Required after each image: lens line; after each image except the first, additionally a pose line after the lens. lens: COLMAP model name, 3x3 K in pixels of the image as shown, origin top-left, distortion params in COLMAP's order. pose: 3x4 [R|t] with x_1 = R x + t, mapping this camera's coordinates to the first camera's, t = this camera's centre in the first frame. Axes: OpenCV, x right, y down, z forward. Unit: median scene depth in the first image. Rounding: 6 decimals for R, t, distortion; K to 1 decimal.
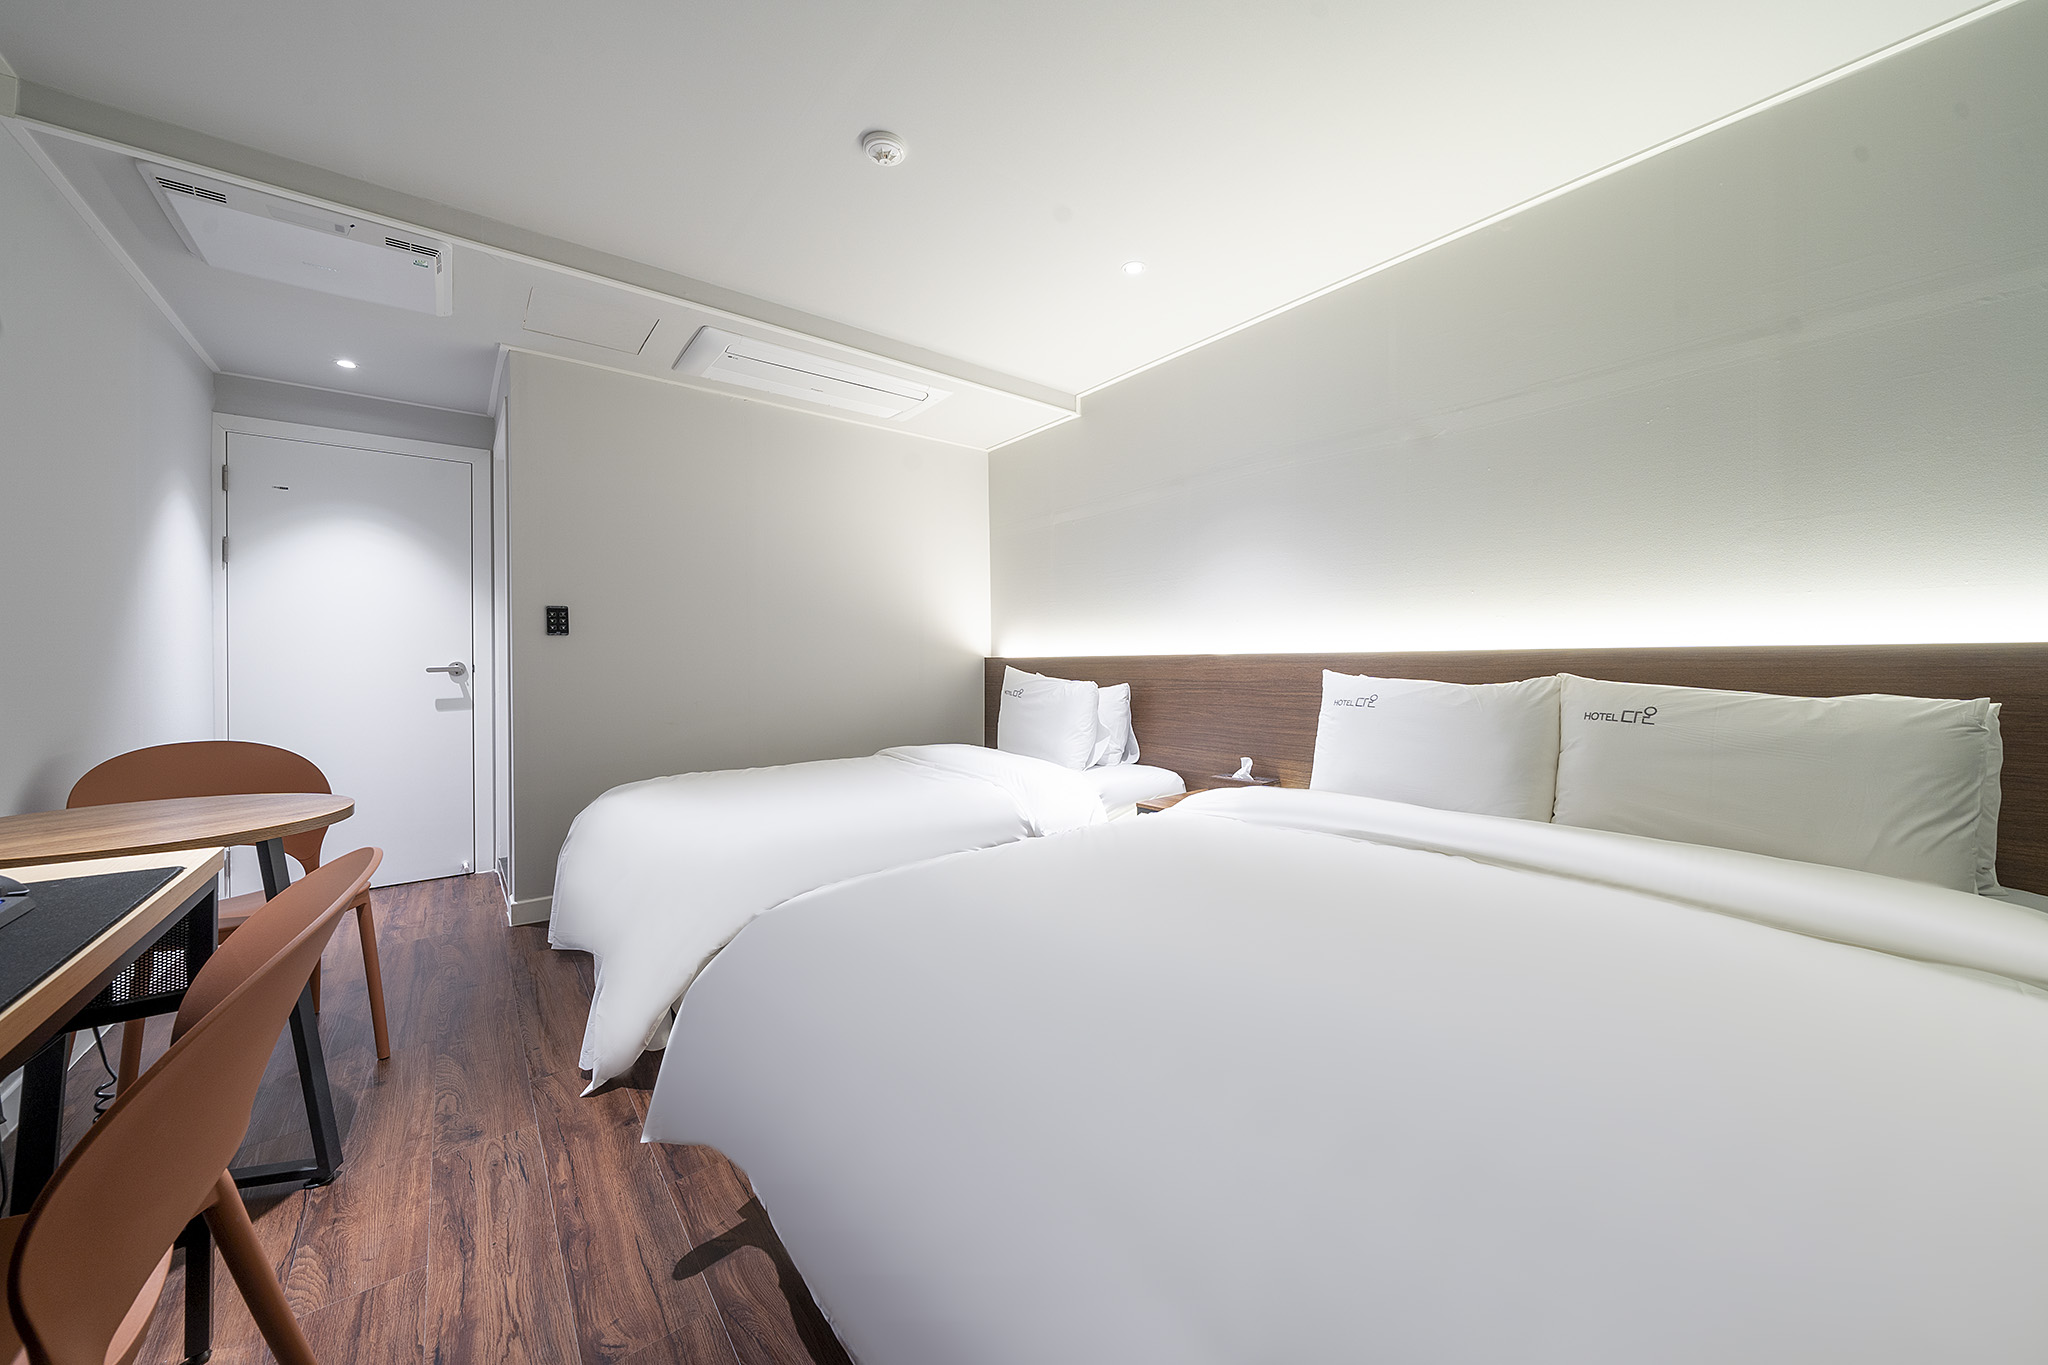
lens RADIAL K [[748.1, 0, 1028.5], [0, 748.1, 664.2], [0, 0, 1]] dist [0.000297, -0.000022]
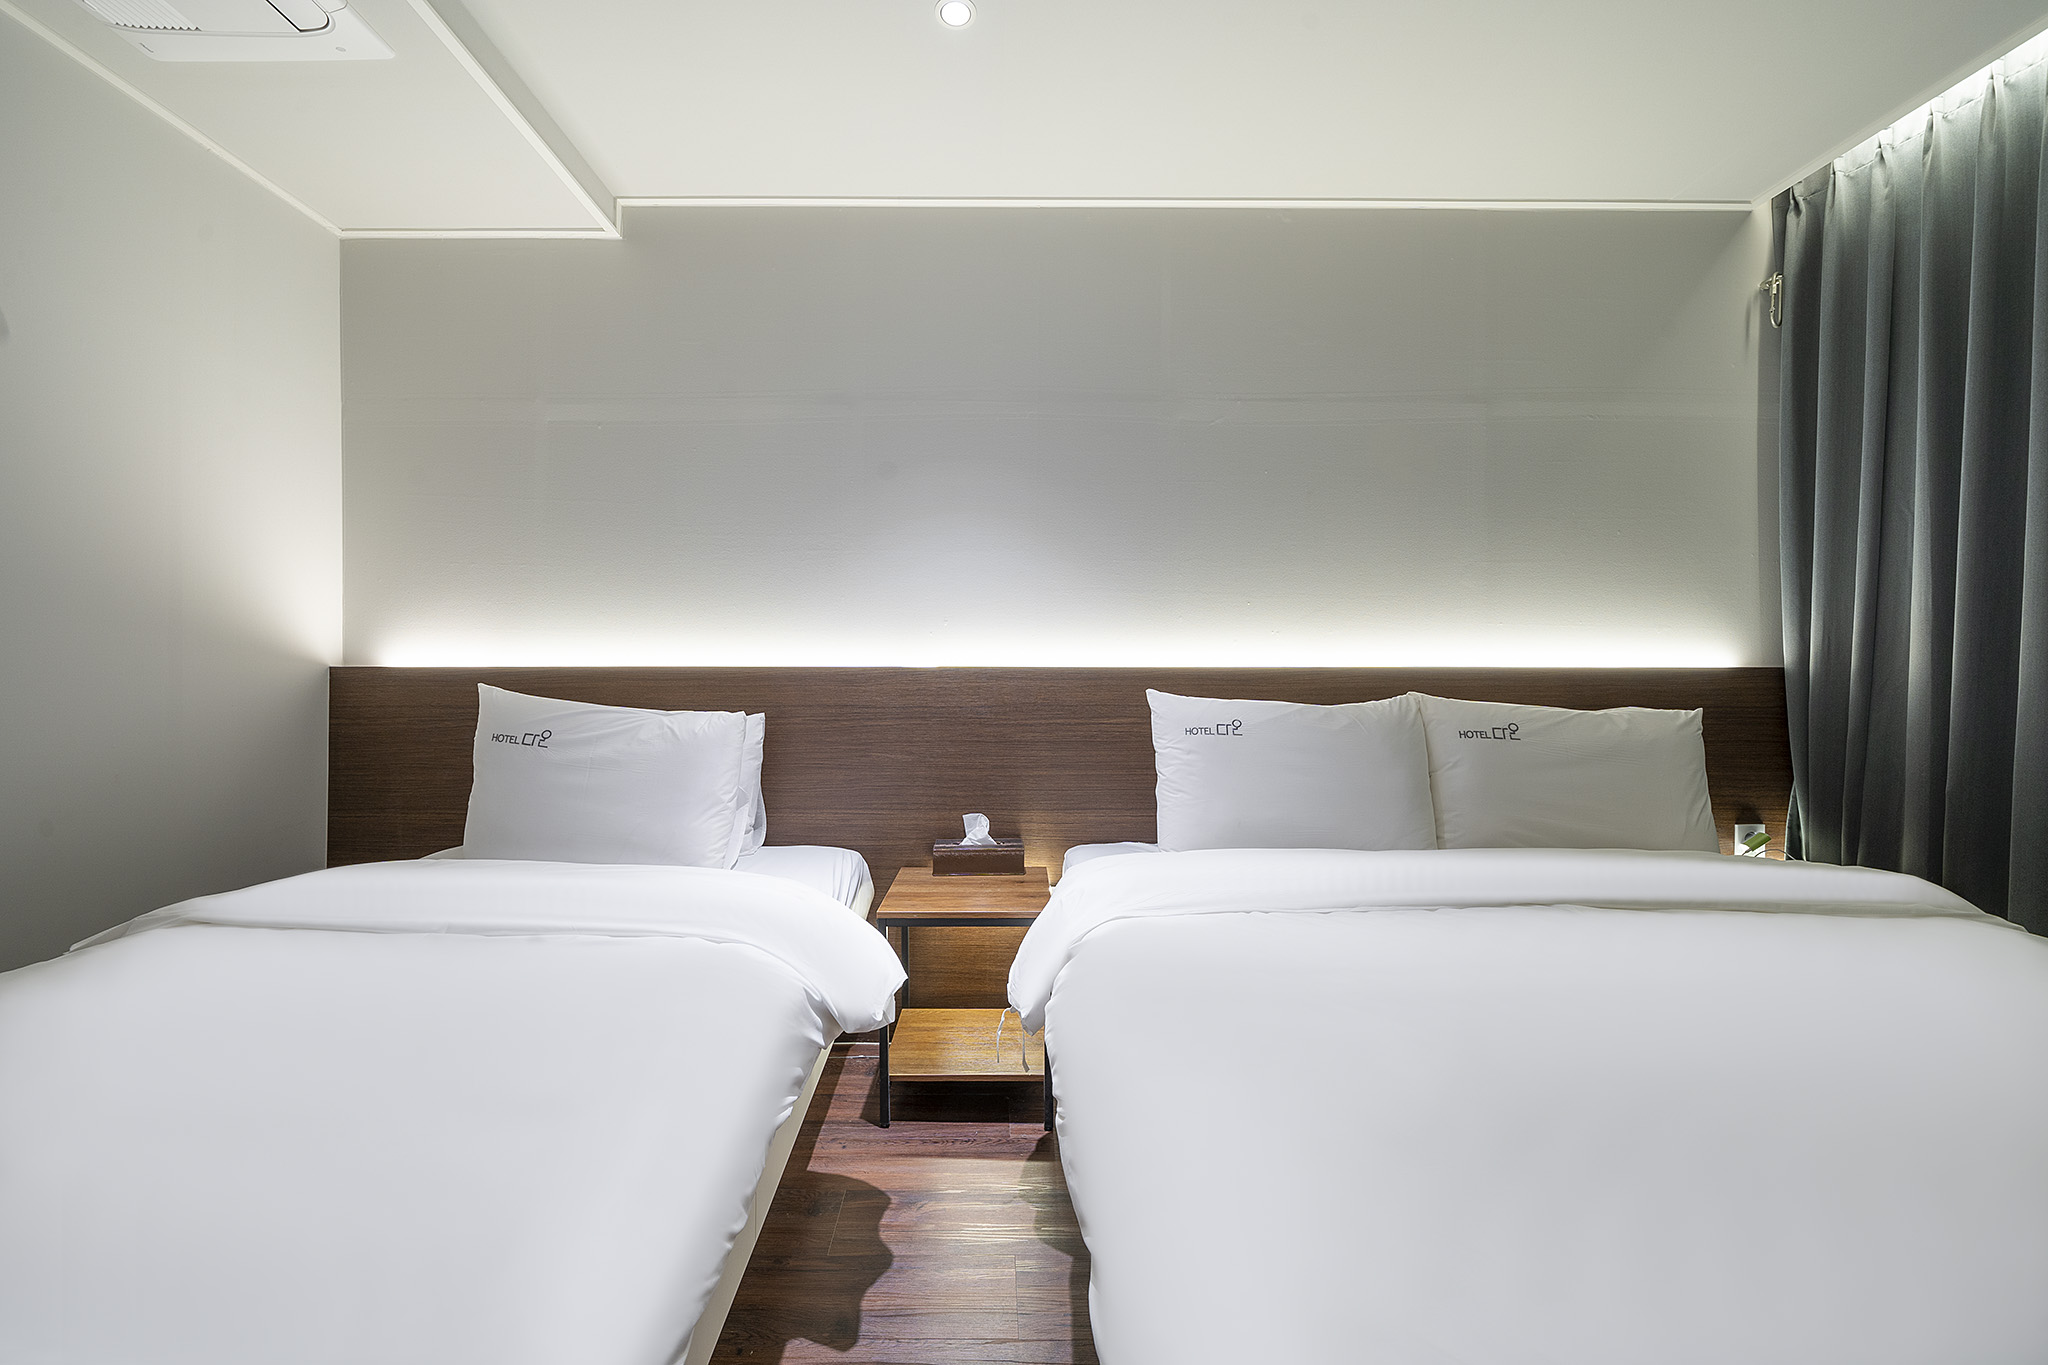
lens RADIAL K [[844.9, 0, 1024.0], [0, 844.9, 682.5], [0, 0, 1]] dist [0.001465, 0.000112]
pose [[0.609987, 0.001665, 0.792409, -0.318133], [-0.002708, 0.999996, -0.000017, 0.000565], [-0.792406, -0.002136, 0.609990, 0.483857]]
